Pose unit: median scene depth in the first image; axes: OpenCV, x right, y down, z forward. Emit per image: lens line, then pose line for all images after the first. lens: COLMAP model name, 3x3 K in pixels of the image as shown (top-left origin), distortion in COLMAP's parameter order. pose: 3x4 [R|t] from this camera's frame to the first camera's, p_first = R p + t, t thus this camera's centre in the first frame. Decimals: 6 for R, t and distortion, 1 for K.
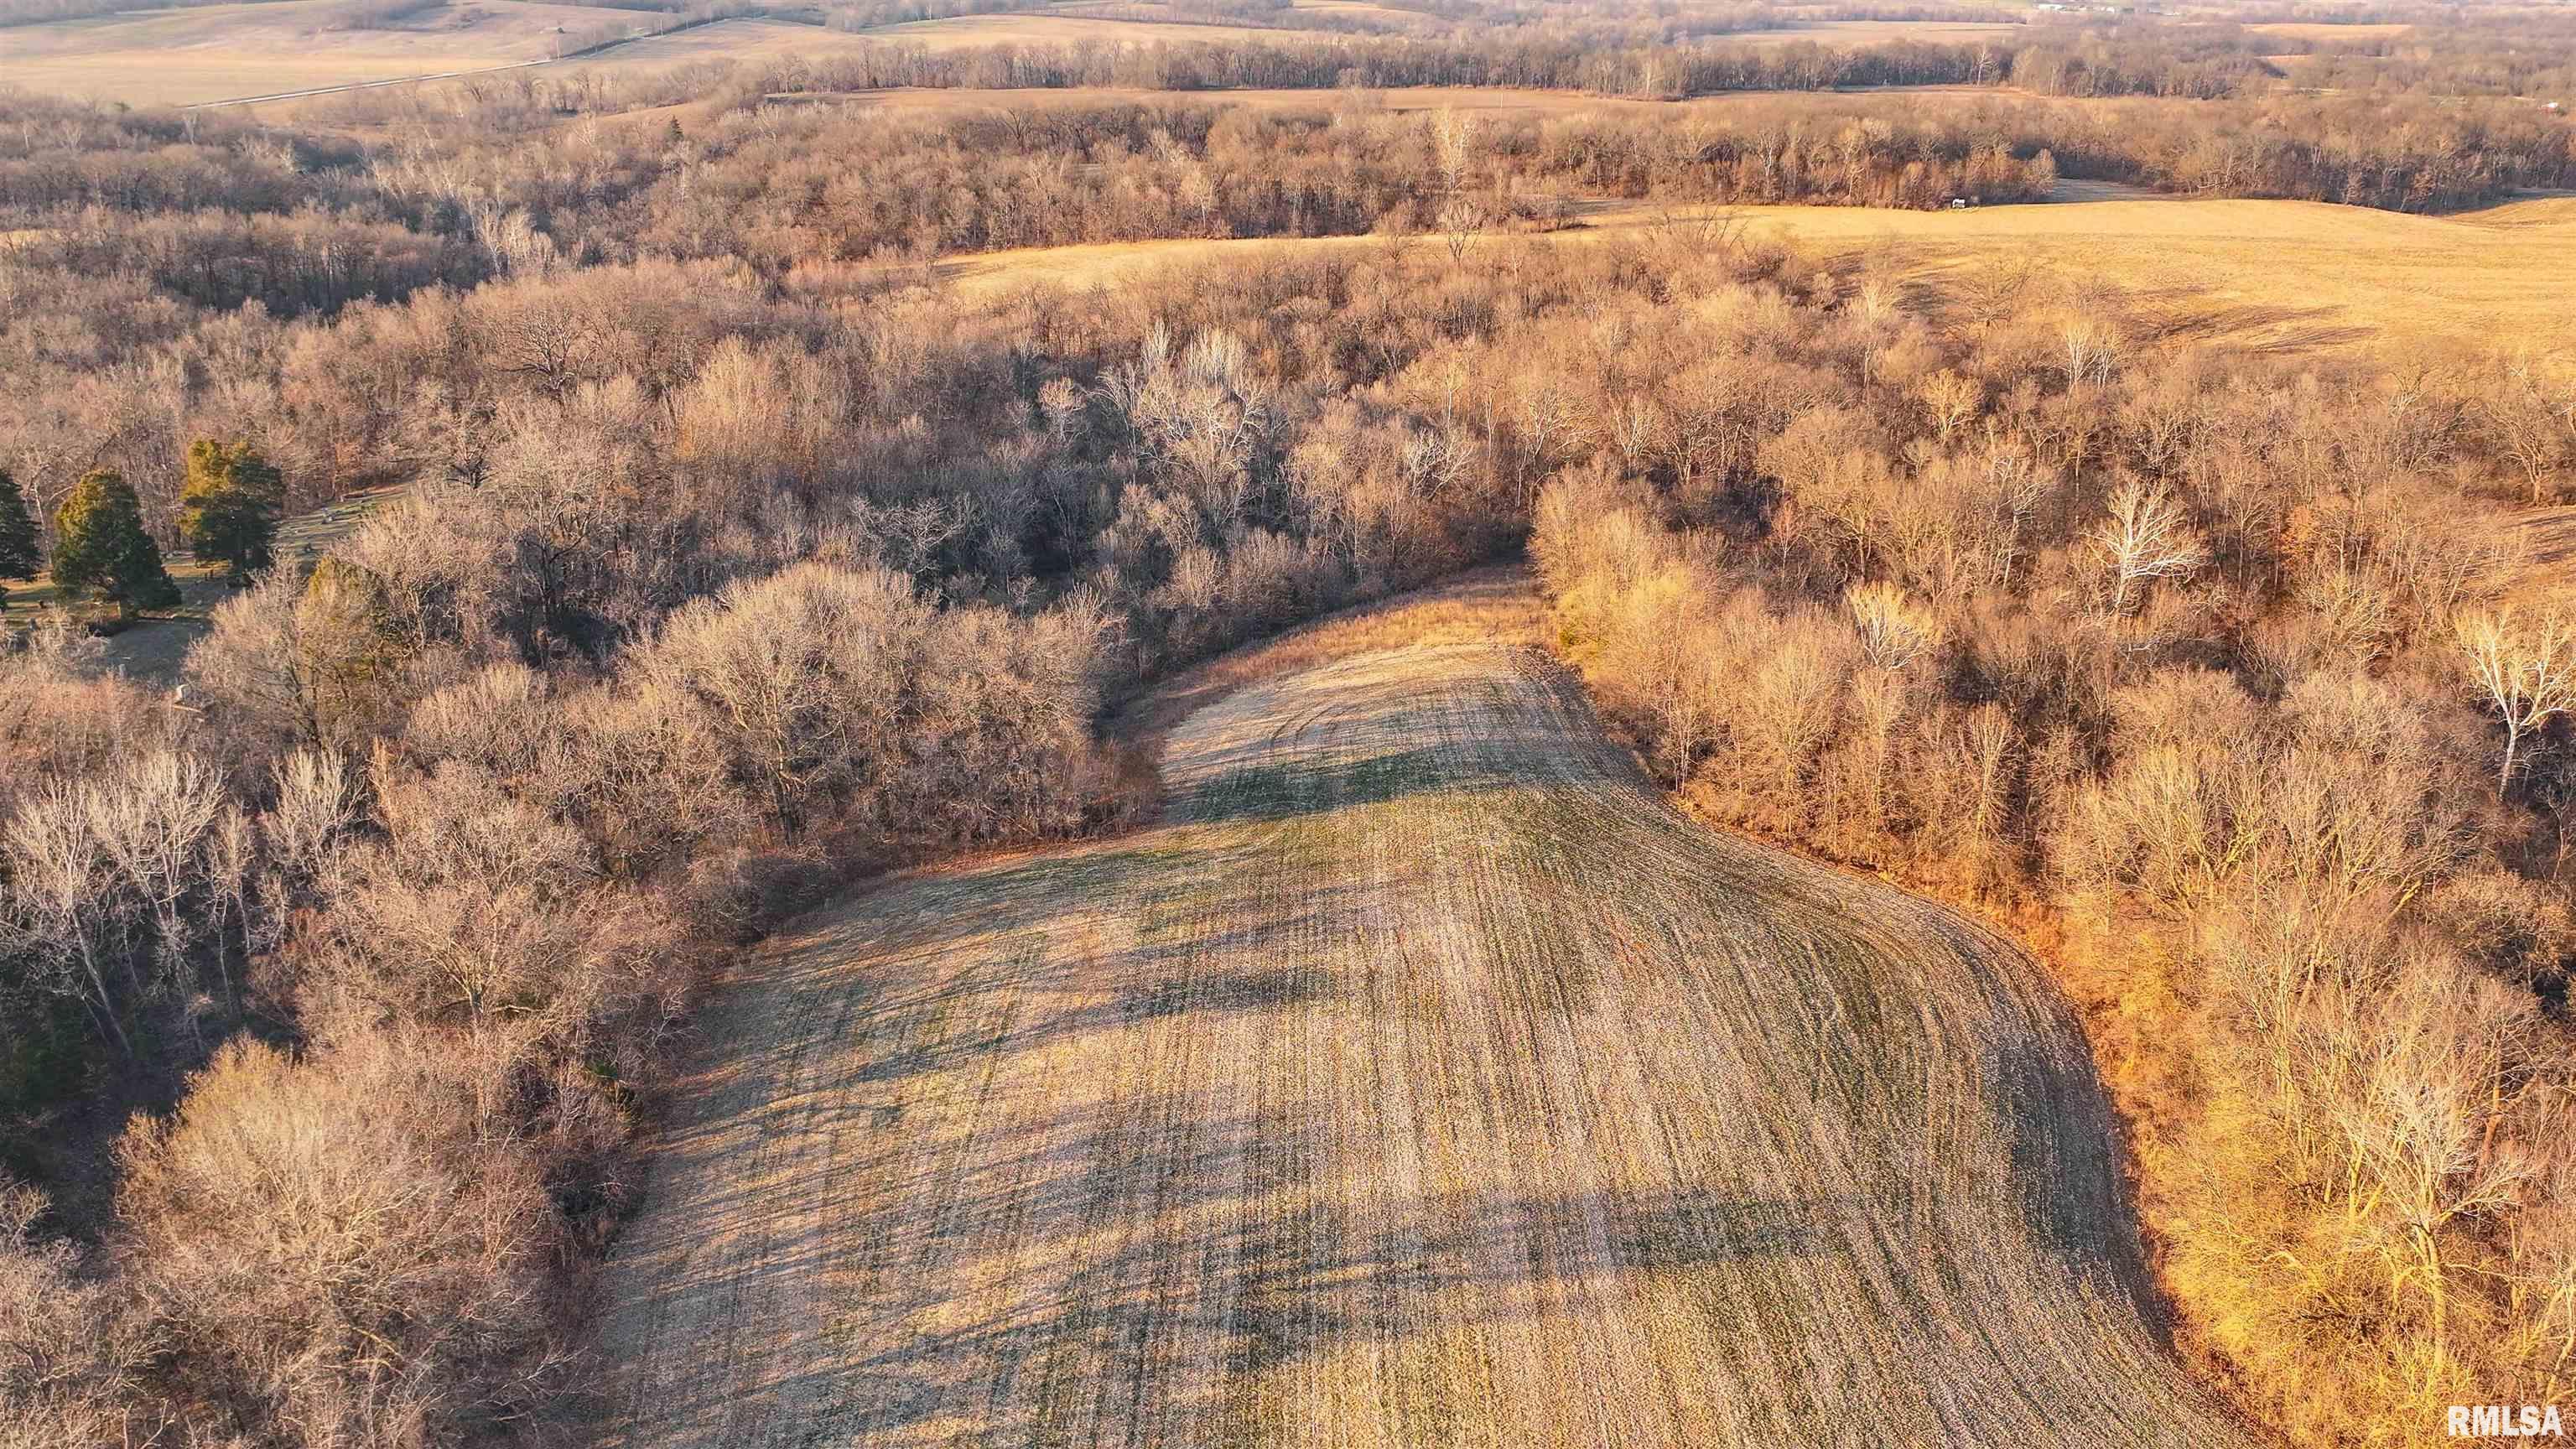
lens RADIAL K [[2109.9, 0, 1288.1], [0, 2109.9, 730.2], [0, 0, 1]] dist [0.012586, -0.014637]
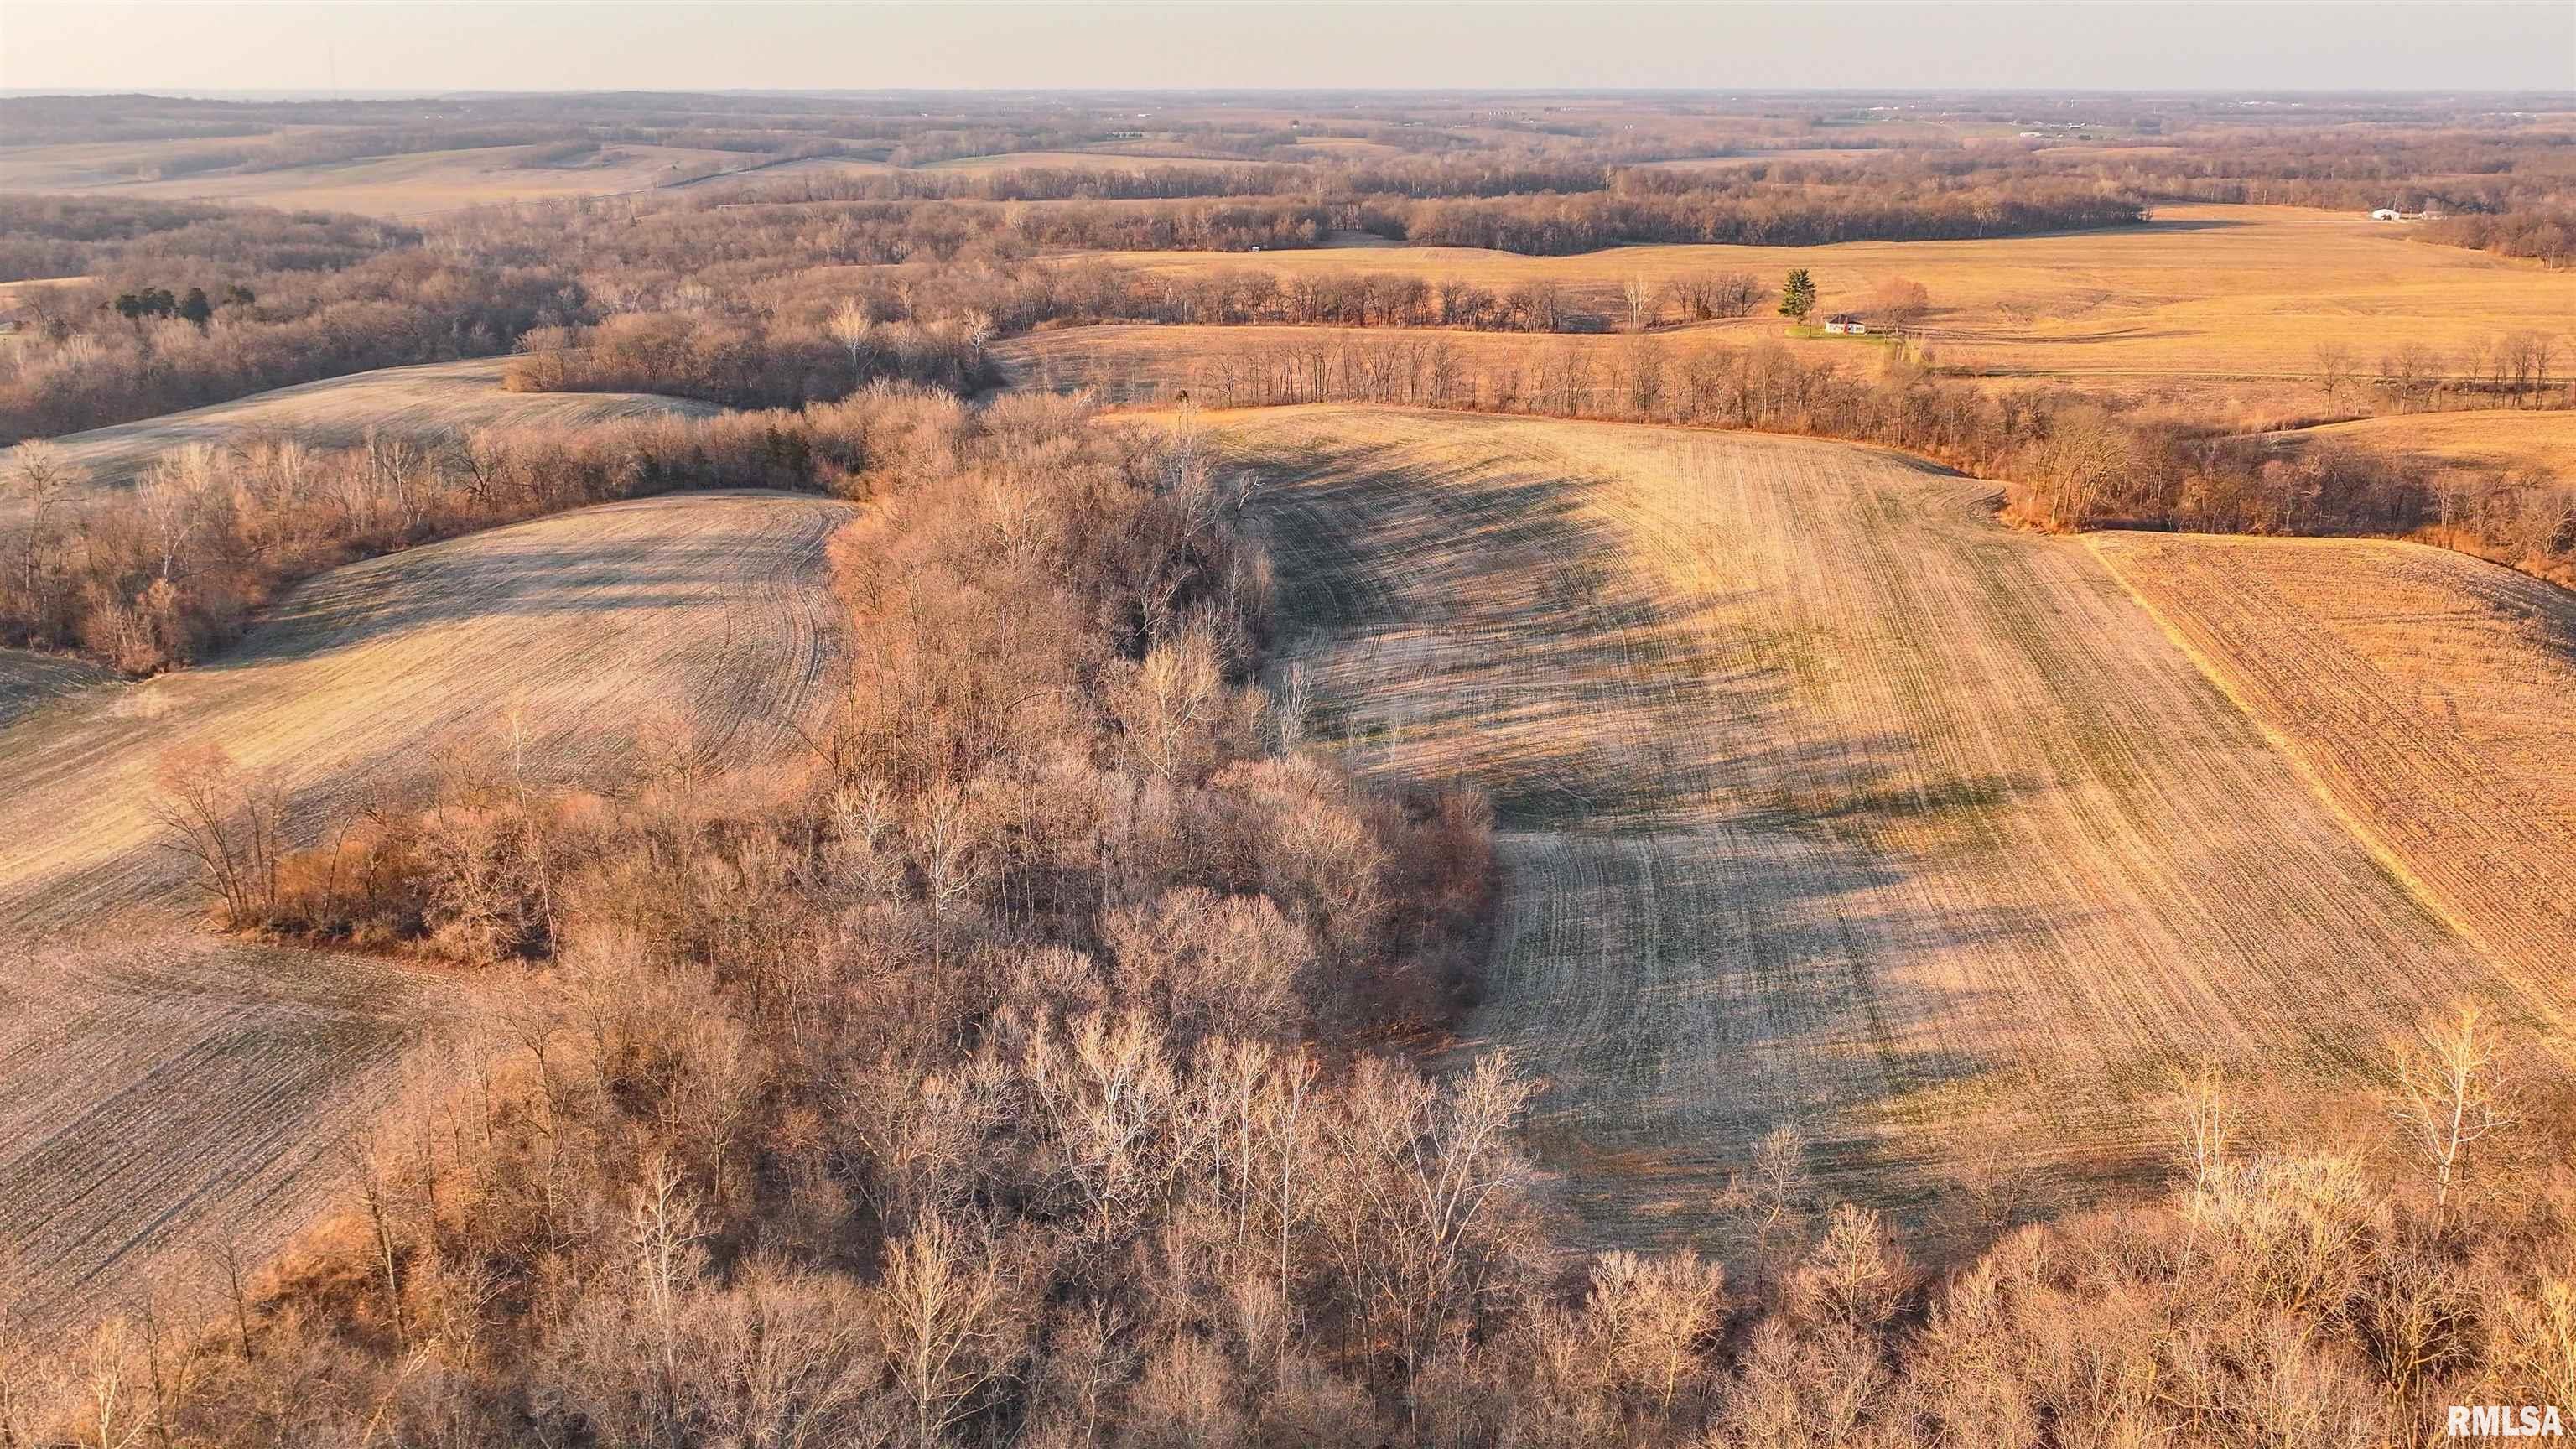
lens RADIAL K [[2109.9, 0, 1293.1], [0, 2109.9, 728.5], [0, 0, 1]] dist [0.012586, -0.014637]
pose [[0.995063, 0.016274, -0.097906, 0.331410], [-0.022123, 0.998015, -0.058955, 0.160832], [0.096752, 0.060830, 0.993448, -0.460002]]
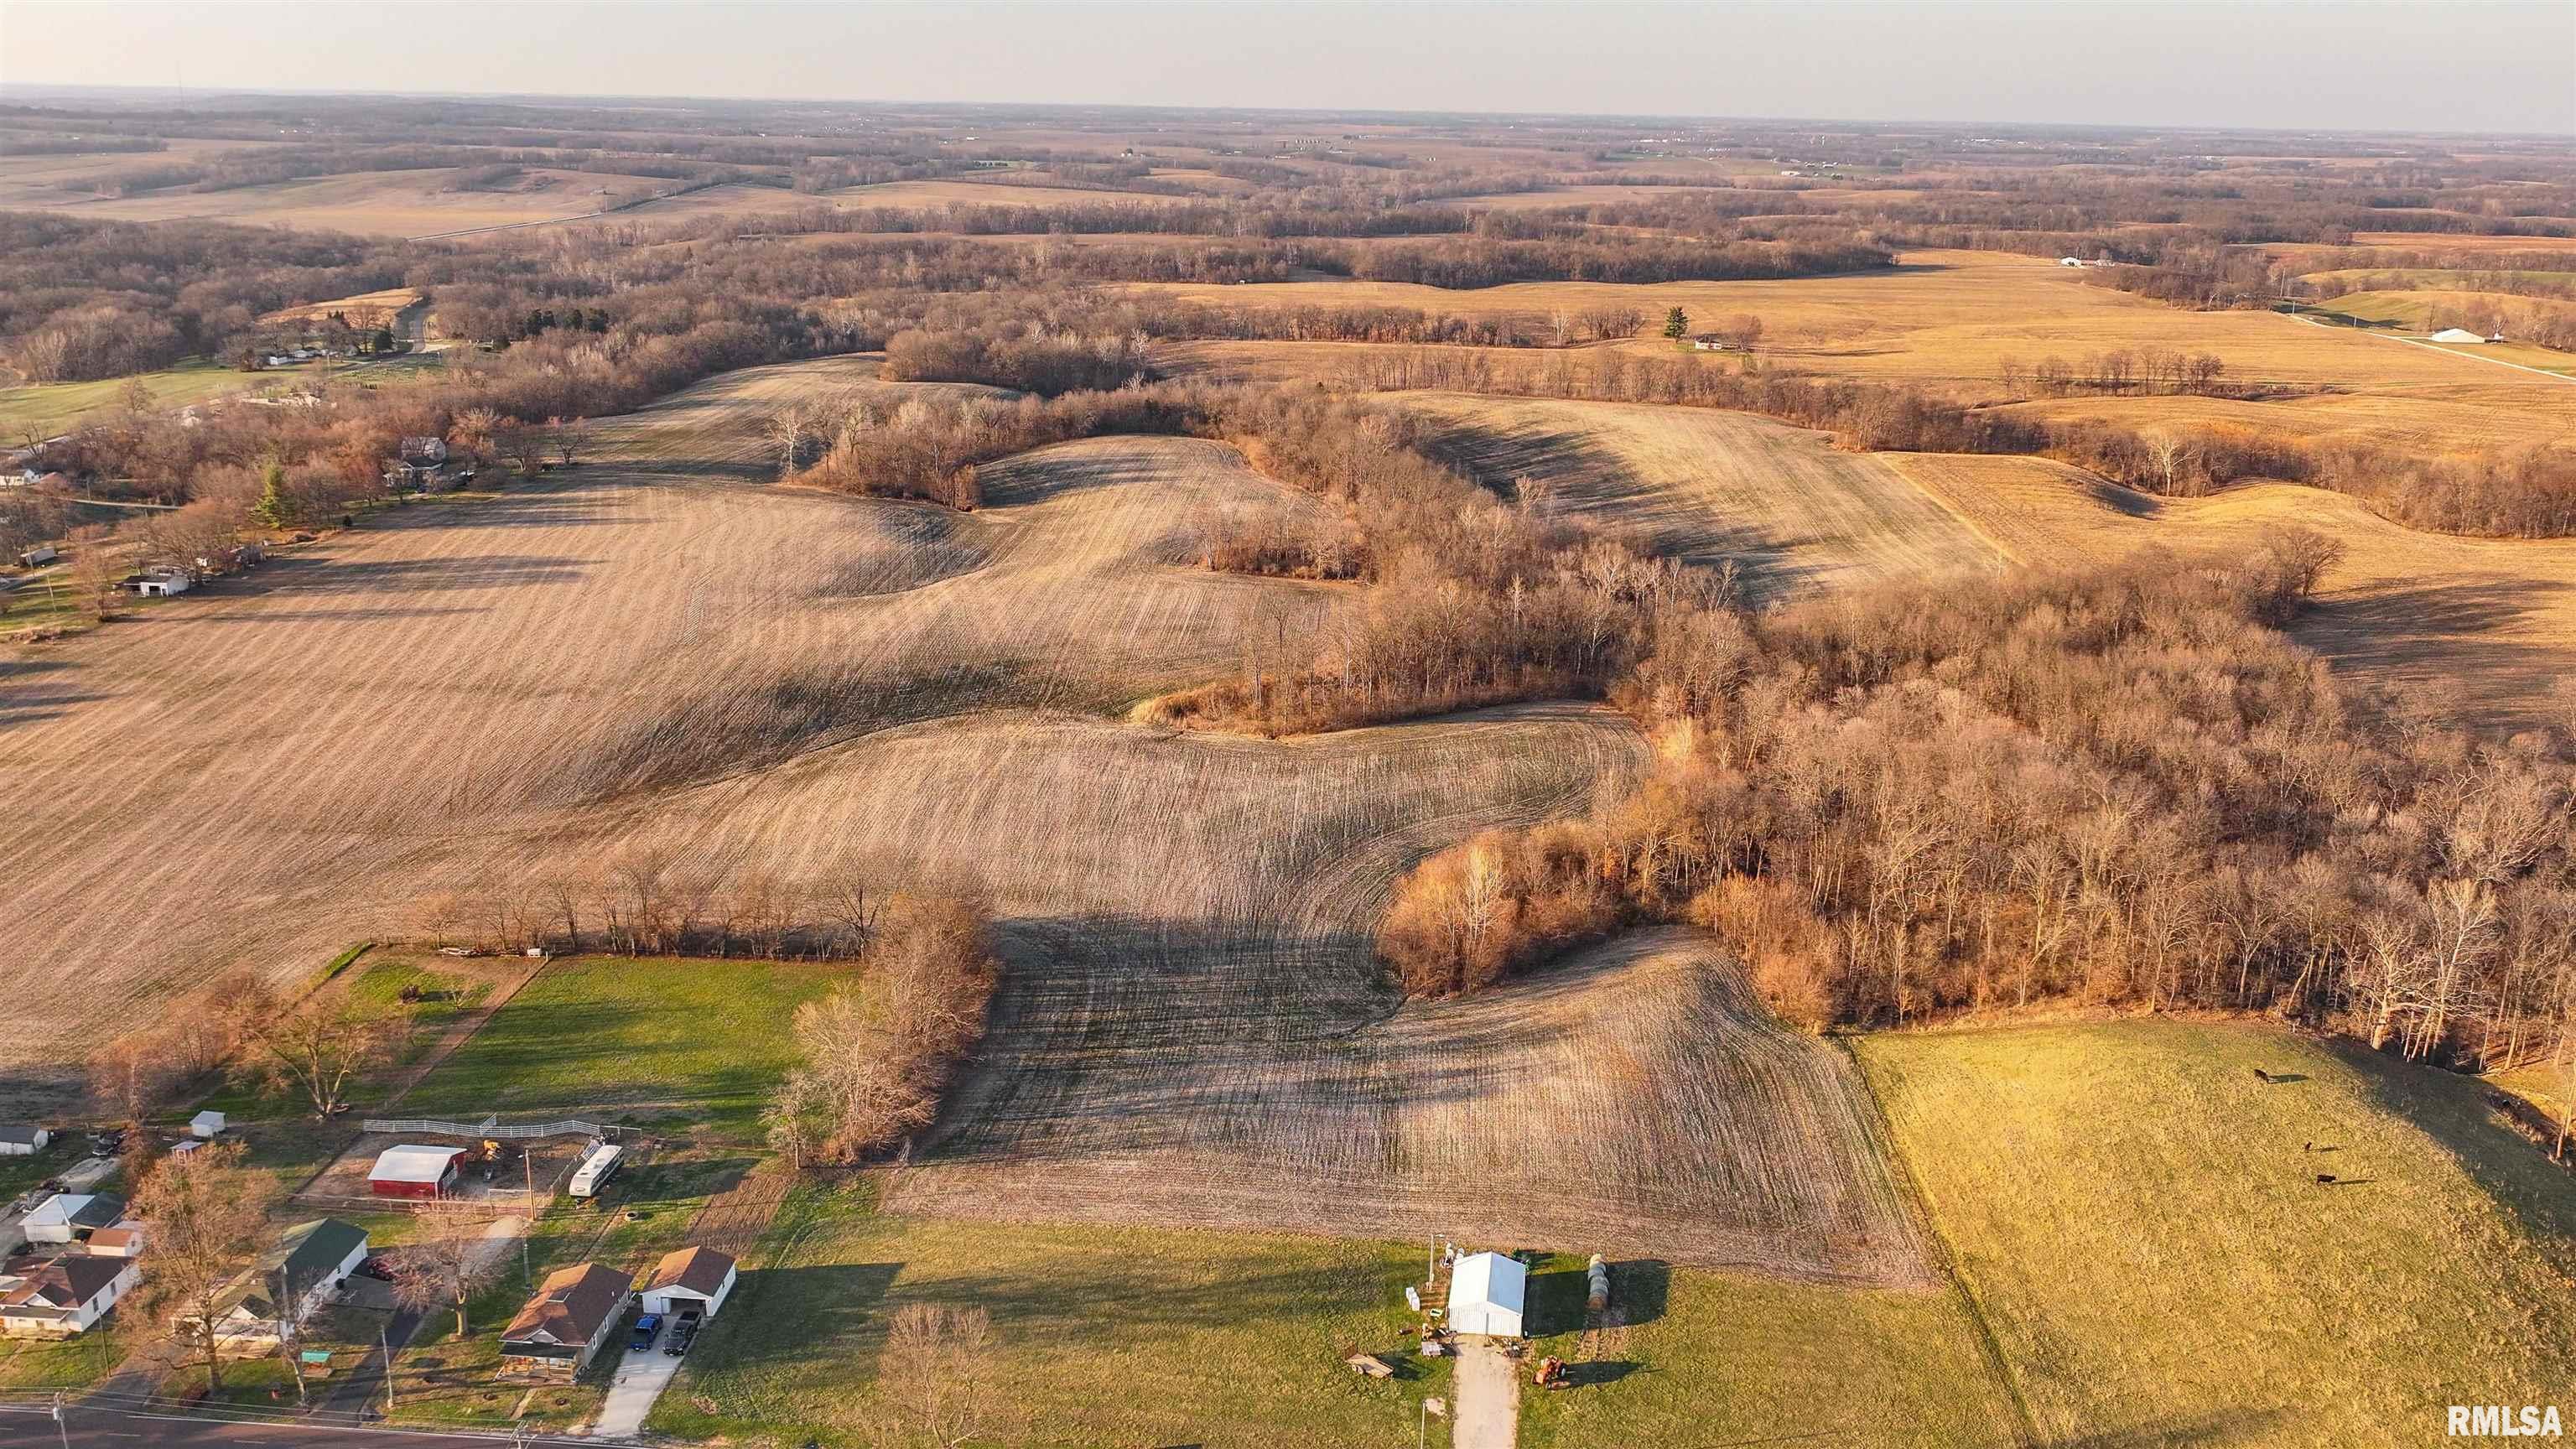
lens RADIAL K [[2109.9, 0, 1283.0], [0, 2109.9, 722.9], [0, 0, 1]] dist [0.012586, -0.014637]
pose [[0.999988, 0.003946, 0.003025, 0.223826], [-0.003729, 0.997634, -0.068646, 0.248181], [-0.003289, 0.068634, 0.997636, -0.809156]]
